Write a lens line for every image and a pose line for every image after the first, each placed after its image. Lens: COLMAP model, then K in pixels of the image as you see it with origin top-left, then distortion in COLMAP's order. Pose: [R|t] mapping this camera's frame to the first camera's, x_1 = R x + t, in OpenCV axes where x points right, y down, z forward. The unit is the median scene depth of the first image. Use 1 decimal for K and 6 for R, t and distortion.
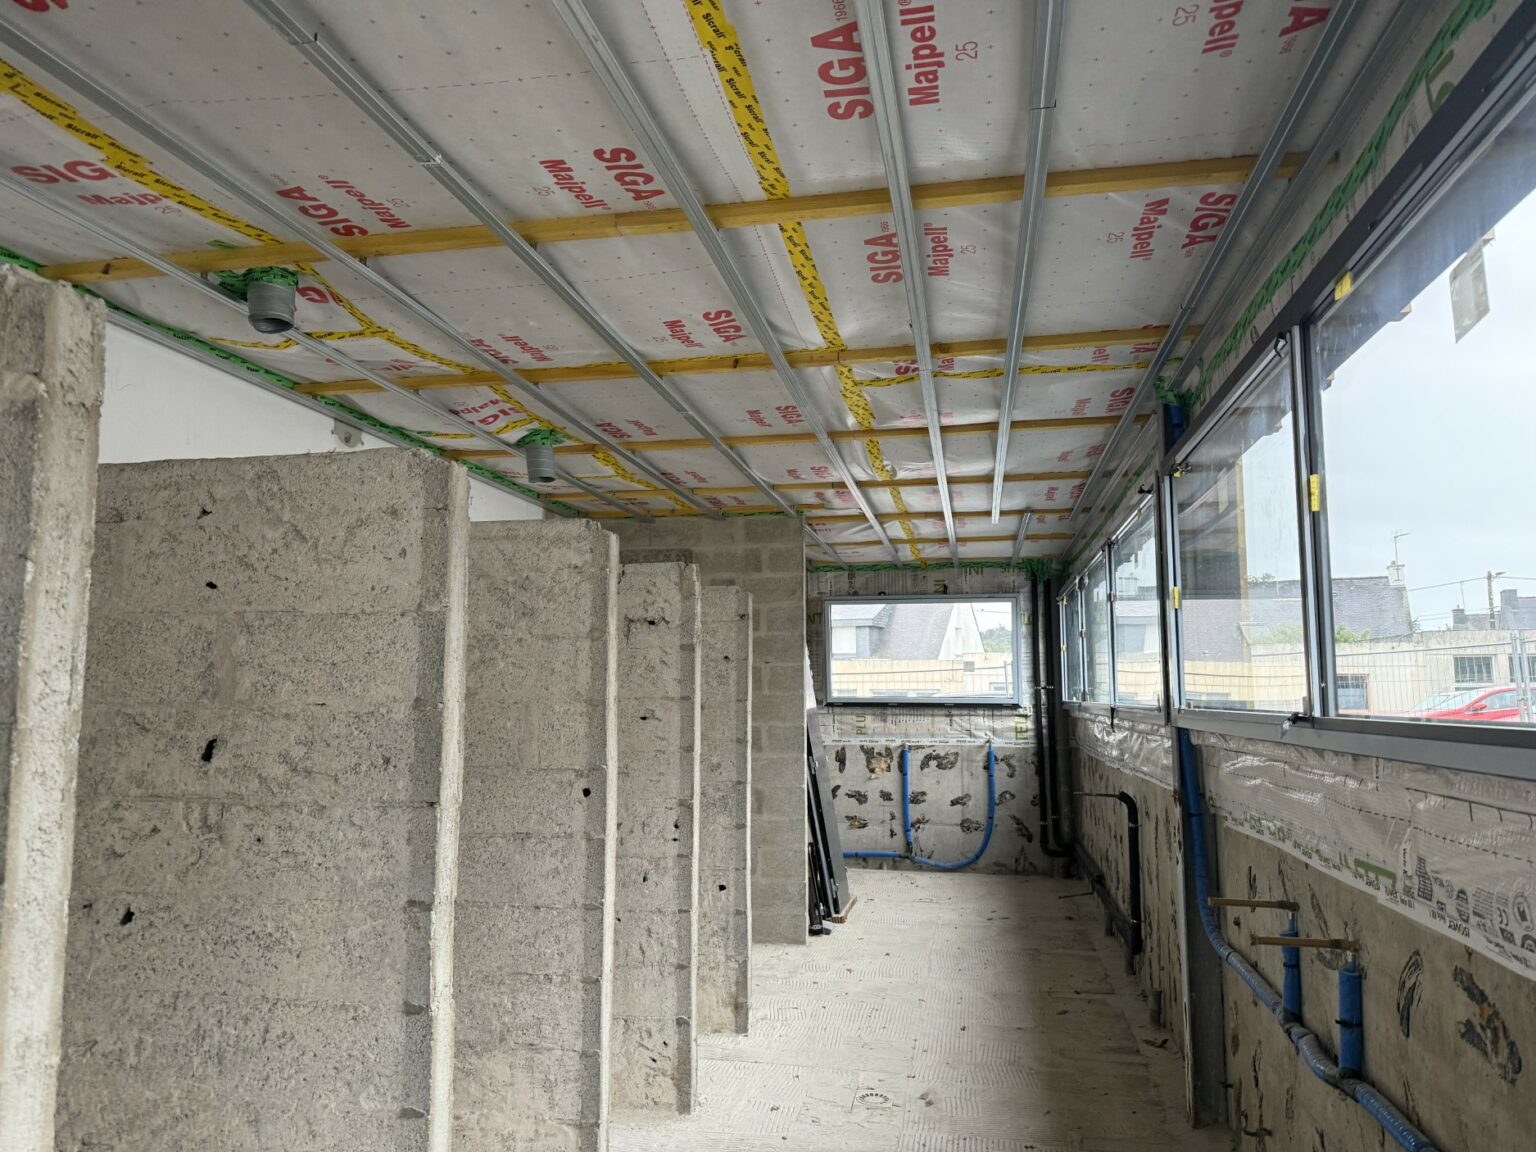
lens RADIAL K [[1086.1, 0, 765.9], [0, 1086.1, 567.7], [0, 0, 1]] dist [0.080063, -0.148602]
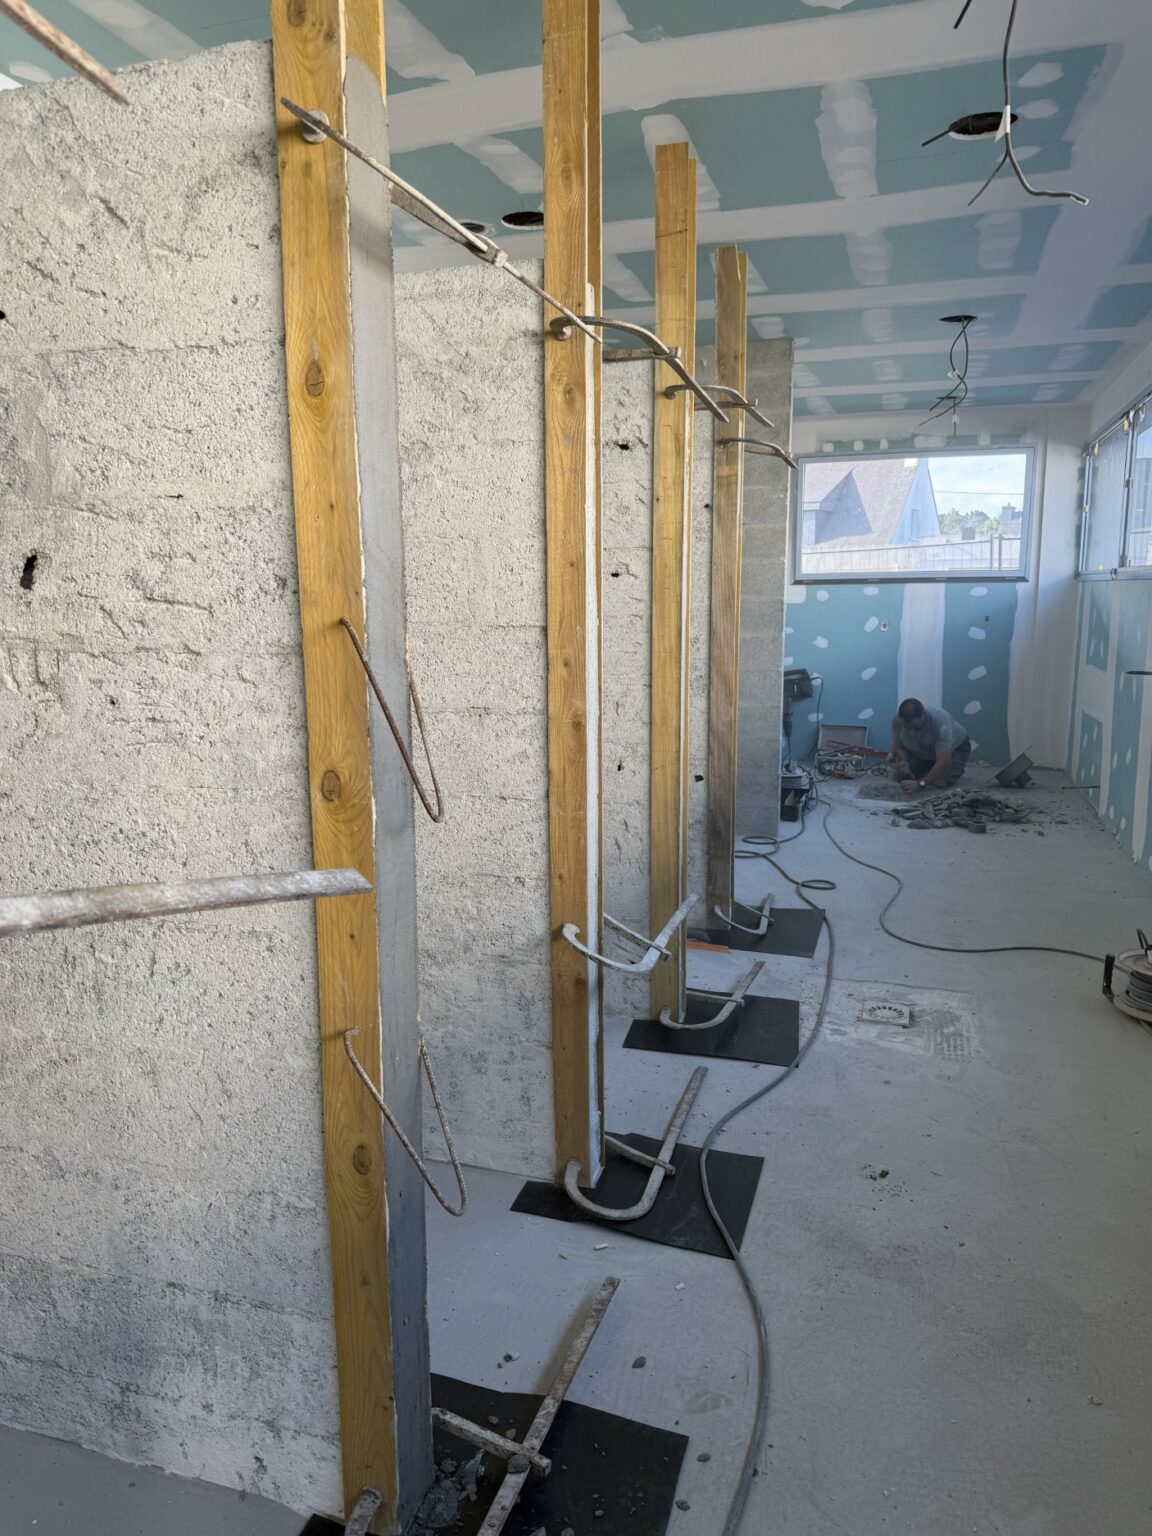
lens RADIAL K [[1086.1, 0, 576.0], [0, 1086.1, 768.0], [0, 0, 1]] dist [0.080063, -0.148602]
pose [[0.994228, 0.013473, -0.106436, -0.101879], [0.016226, 0.961788, 0.273316, 0.105501], [0.106051, -0.273465, 0.956018, 0.365697]]
